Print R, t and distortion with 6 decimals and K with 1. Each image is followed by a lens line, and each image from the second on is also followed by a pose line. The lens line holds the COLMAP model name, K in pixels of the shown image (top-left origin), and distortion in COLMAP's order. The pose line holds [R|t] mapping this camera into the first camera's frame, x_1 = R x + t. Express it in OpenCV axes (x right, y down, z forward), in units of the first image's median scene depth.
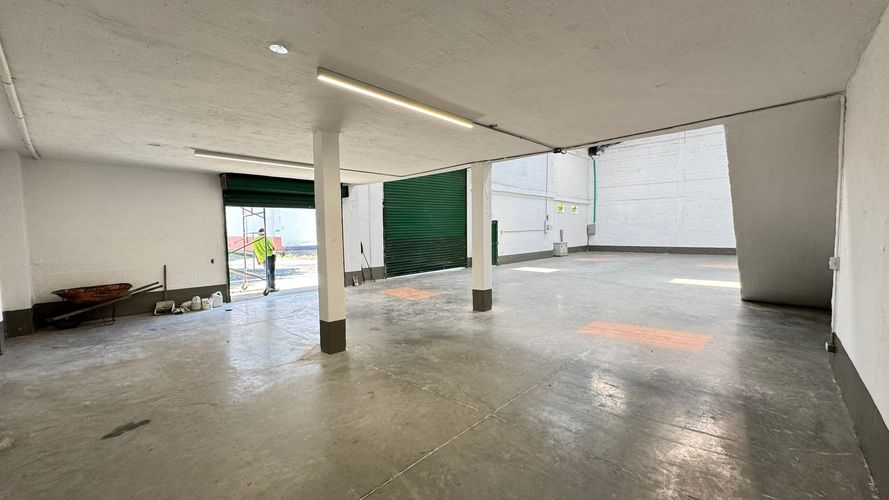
lens RADIAL K [[355.6, 0, 444.5], [0, 355.6, 250.0], [0, 0, 1]] dist [-0.002885, 0.000112]
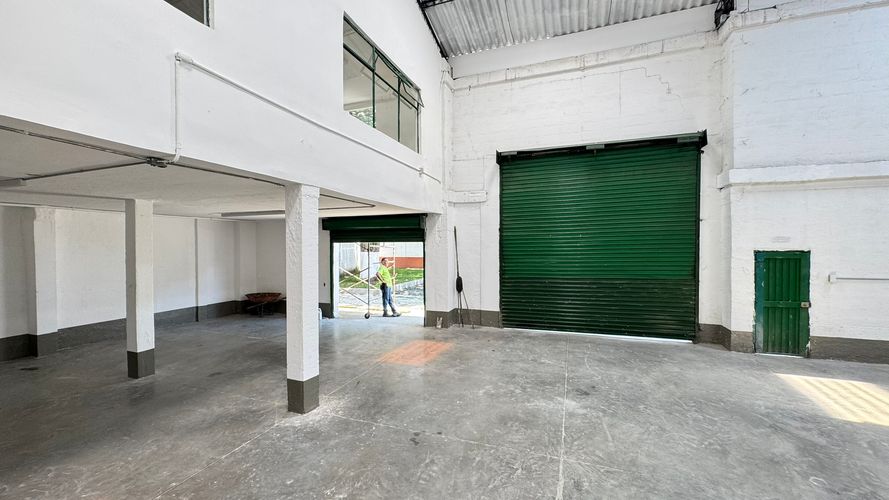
lens RADIAL K [[352.8, 0, 444.7], [0, 352.8, 251.1], [0, 0, 1]] dist [-0.004467, 0.000262]
pose [[0.391290, 0.028000, -0.919841, 0.478353], [-0.052658, 0.998581, 0.007997, -0.083581], [0.918760, 0.045308, 0.392209, 0.584363]]
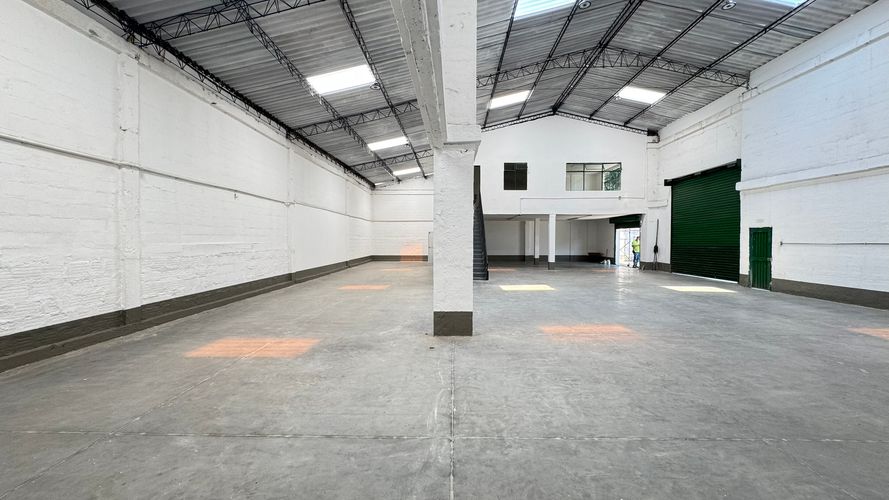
lens RADIAL K [[352.8, 0, 444.7], [0, 352.8, 251.1], [0, 0, 1]] dist [-0.004467, 0.000262]
pose [[-0.746465, 0.038603, -0.664304, 1.448288], [-0.025575, 0.995914, 0.086611, -0.104846], [0.664933, 0.081642, -0.742428, 1.438167]]
